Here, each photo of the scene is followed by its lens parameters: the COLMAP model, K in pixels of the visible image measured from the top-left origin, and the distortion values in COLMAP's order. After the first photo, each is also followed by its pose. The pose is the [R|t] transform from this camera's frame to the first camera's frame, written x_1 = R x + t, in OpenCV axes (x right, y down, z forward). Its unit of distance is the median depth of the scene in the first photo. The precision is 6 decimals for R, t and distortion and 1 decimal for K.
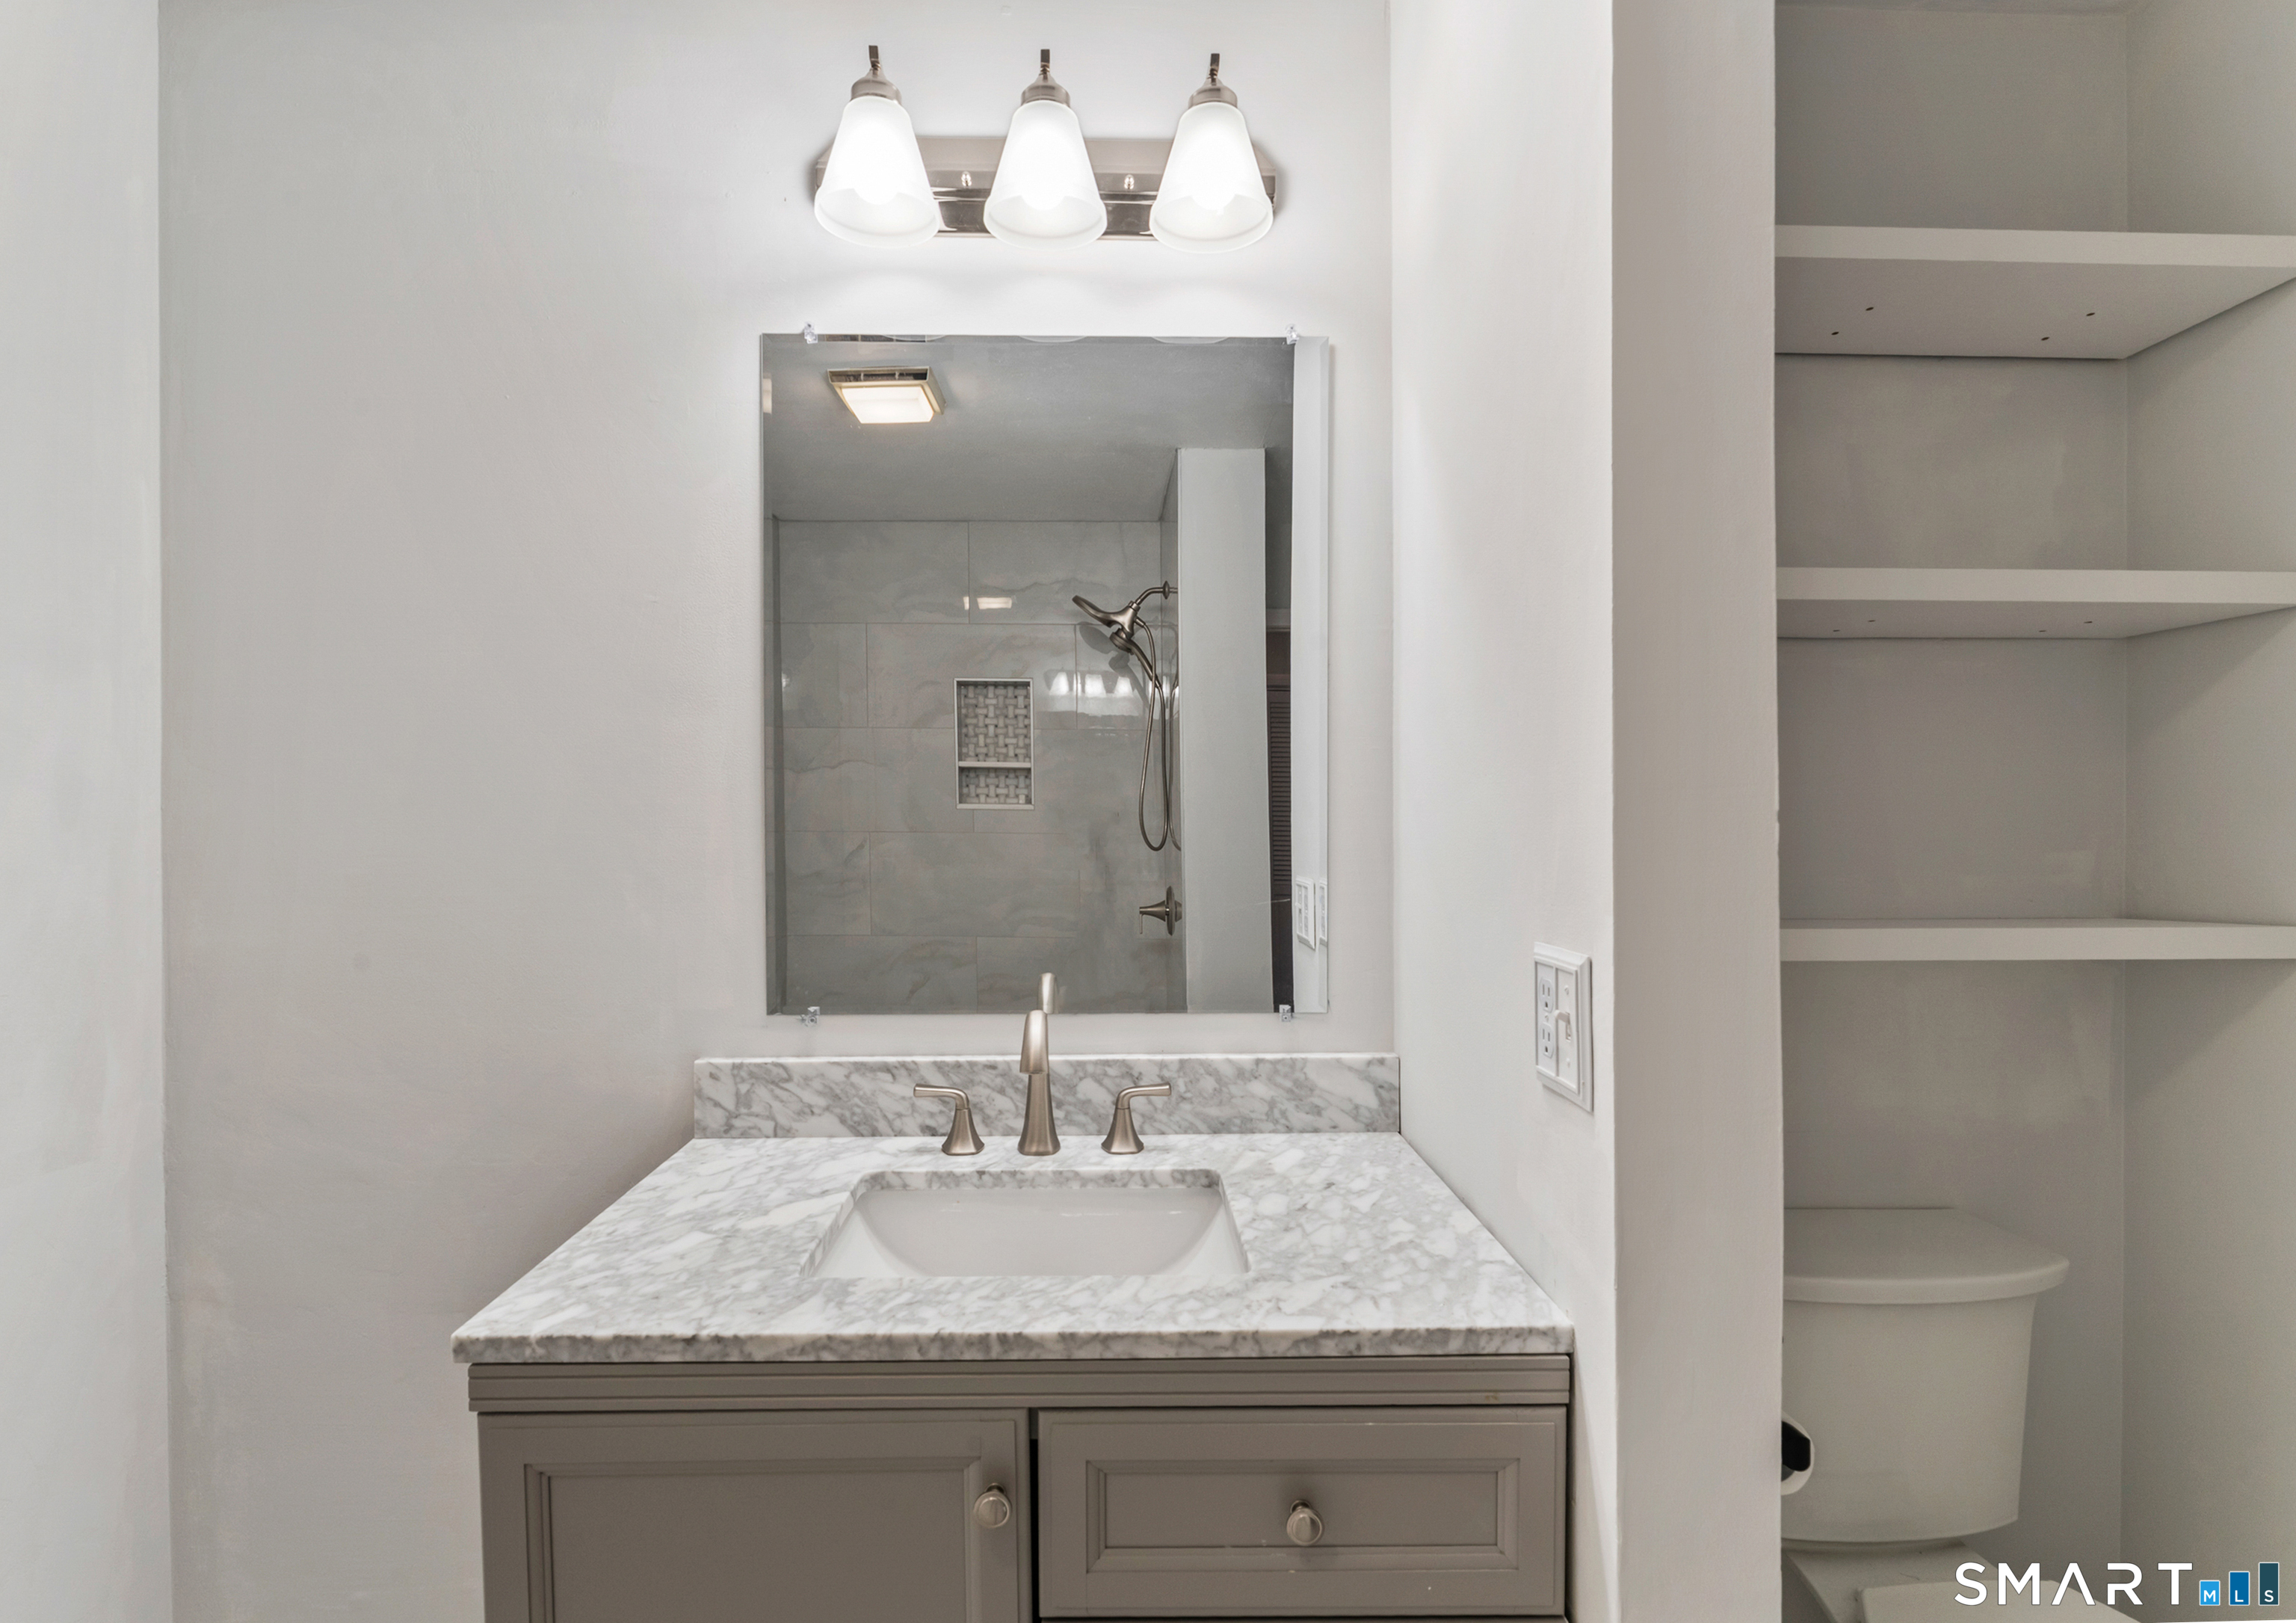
lens RADIAL K [[1084.3, 0, 1144.6], [0, 1084.3, 832.8], [0, 0, 1]] dist [-0.003801, -0.000926]
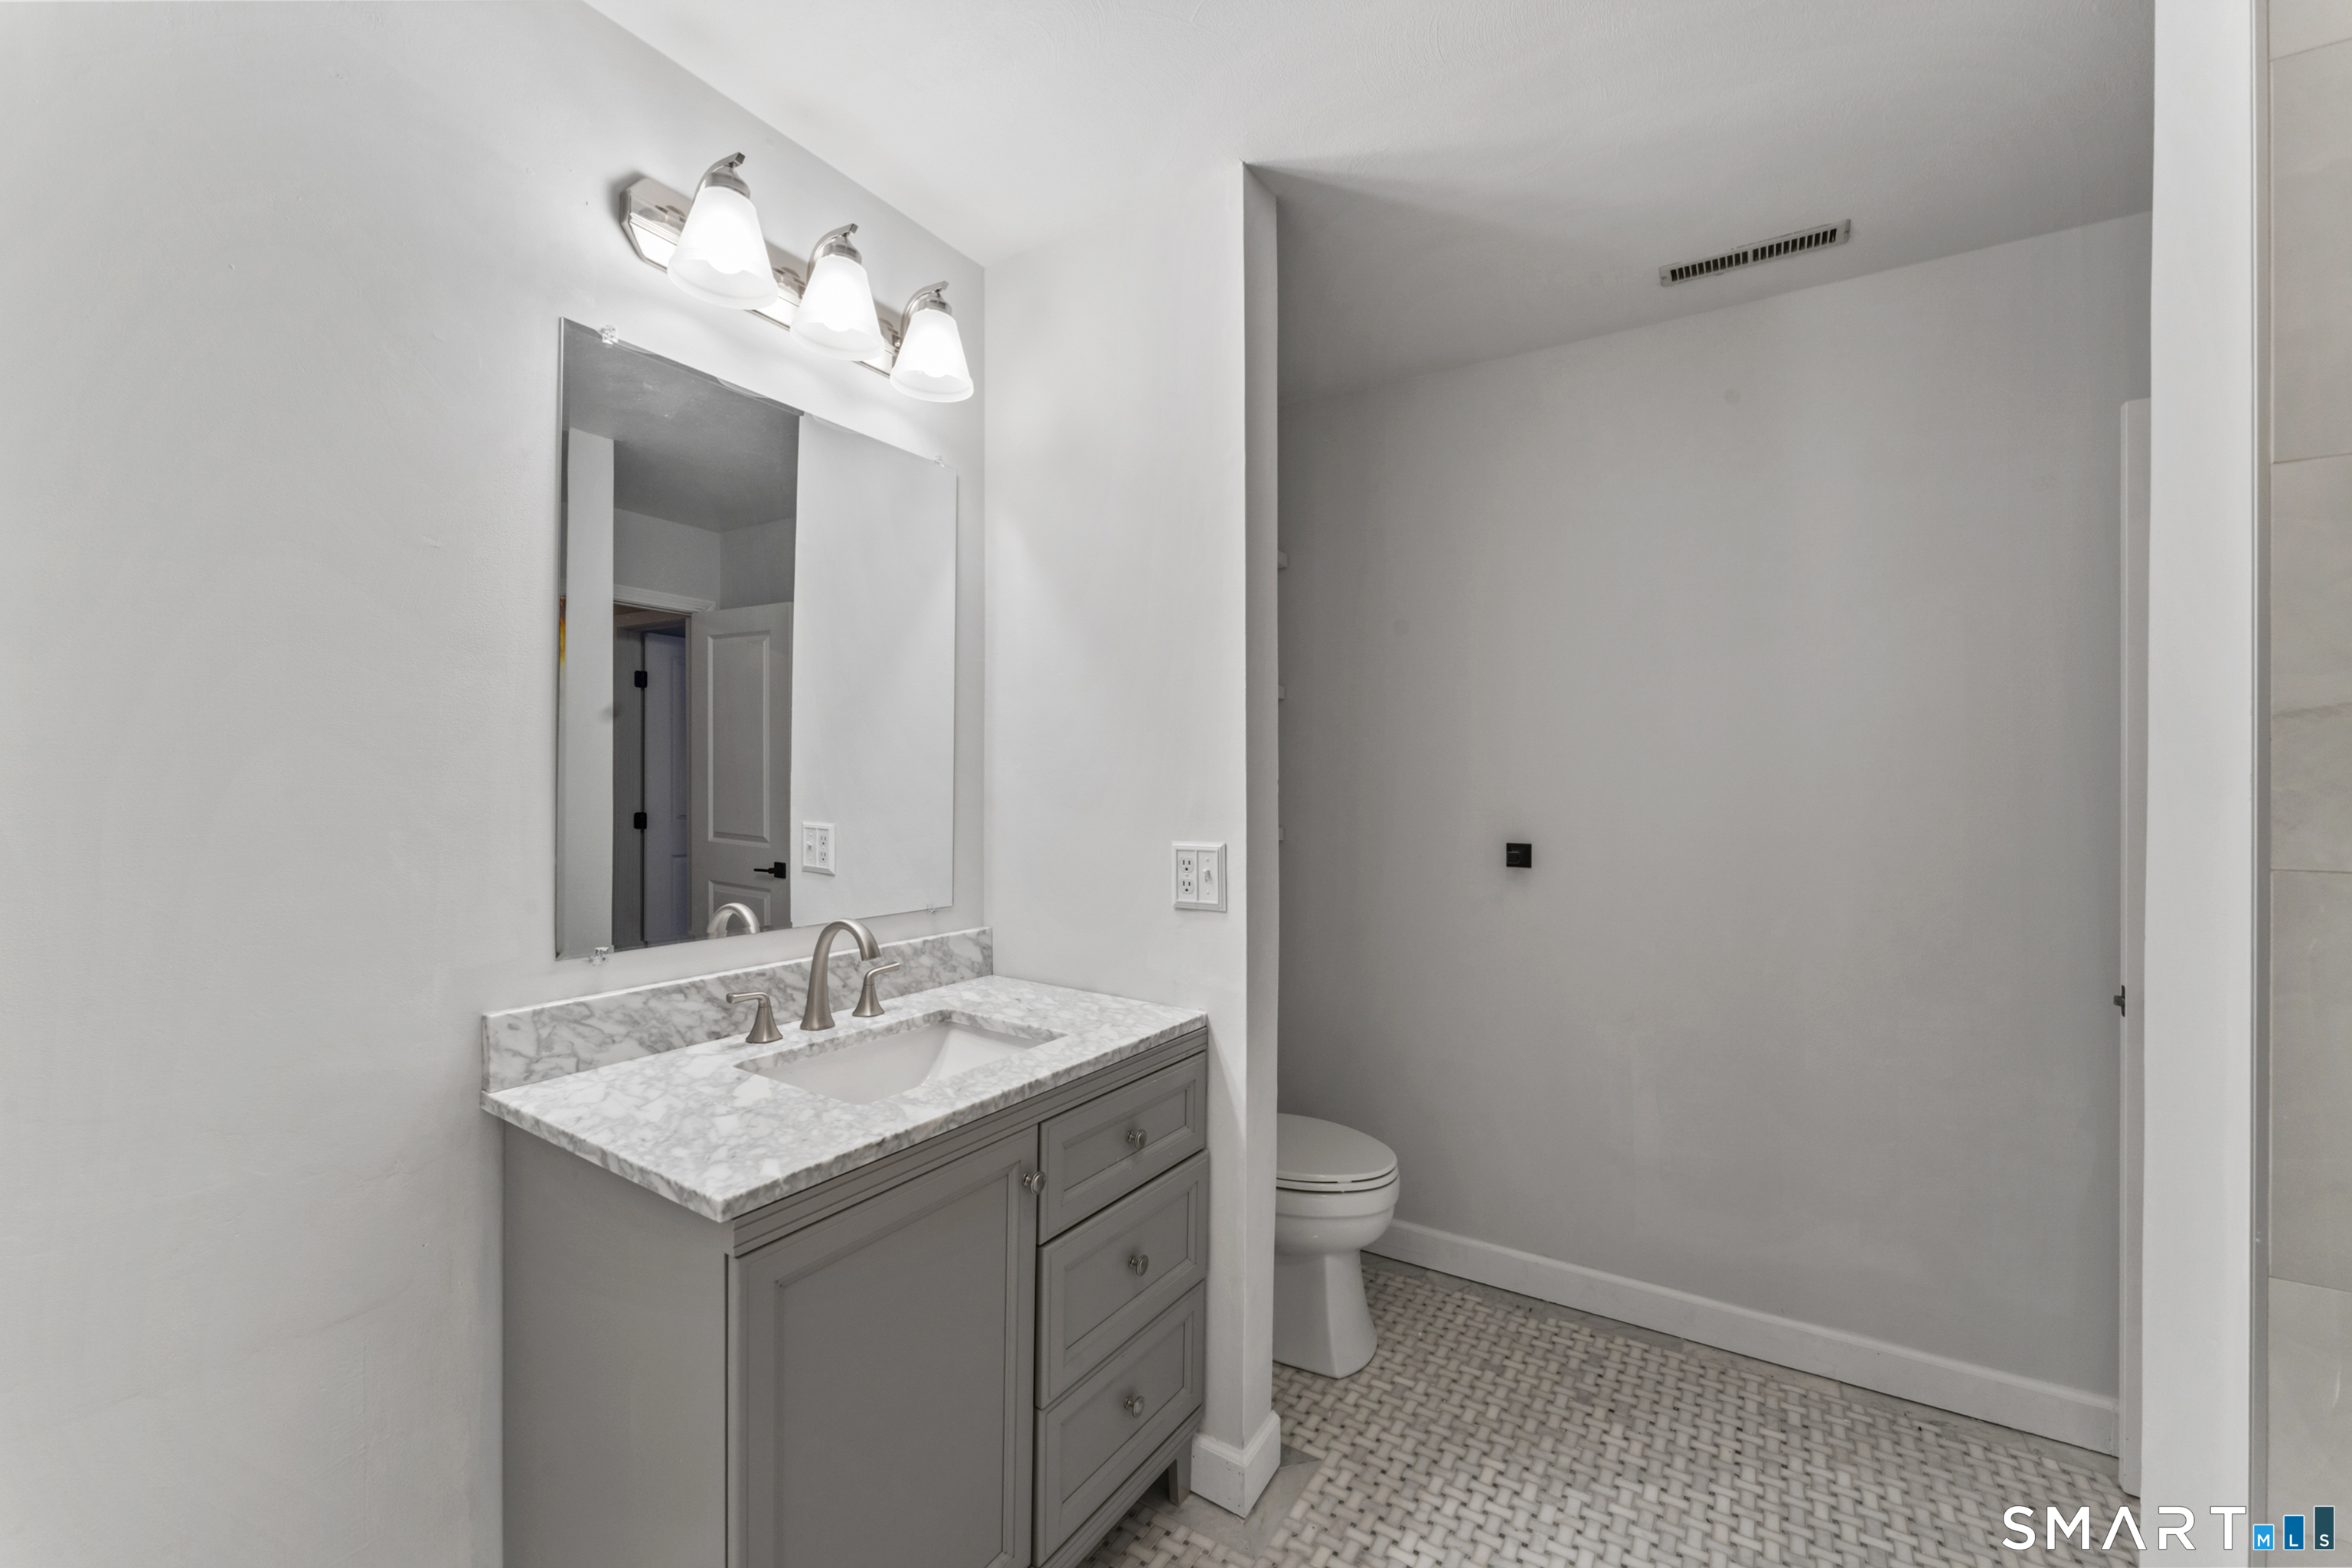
lens RADIAL K [[949.1, 0, 1172.4], [0, 949.1, 780.0], [0, 0, 1]] dist [-0.002417, 0.000473]
pose [[0.557228, 0.009945, 0.830300, -0.833700], [-0.000967, 0.999935, -0.011327, 0.002530], [-0.830359, 0.005509, 0.557201, -0.012806]]
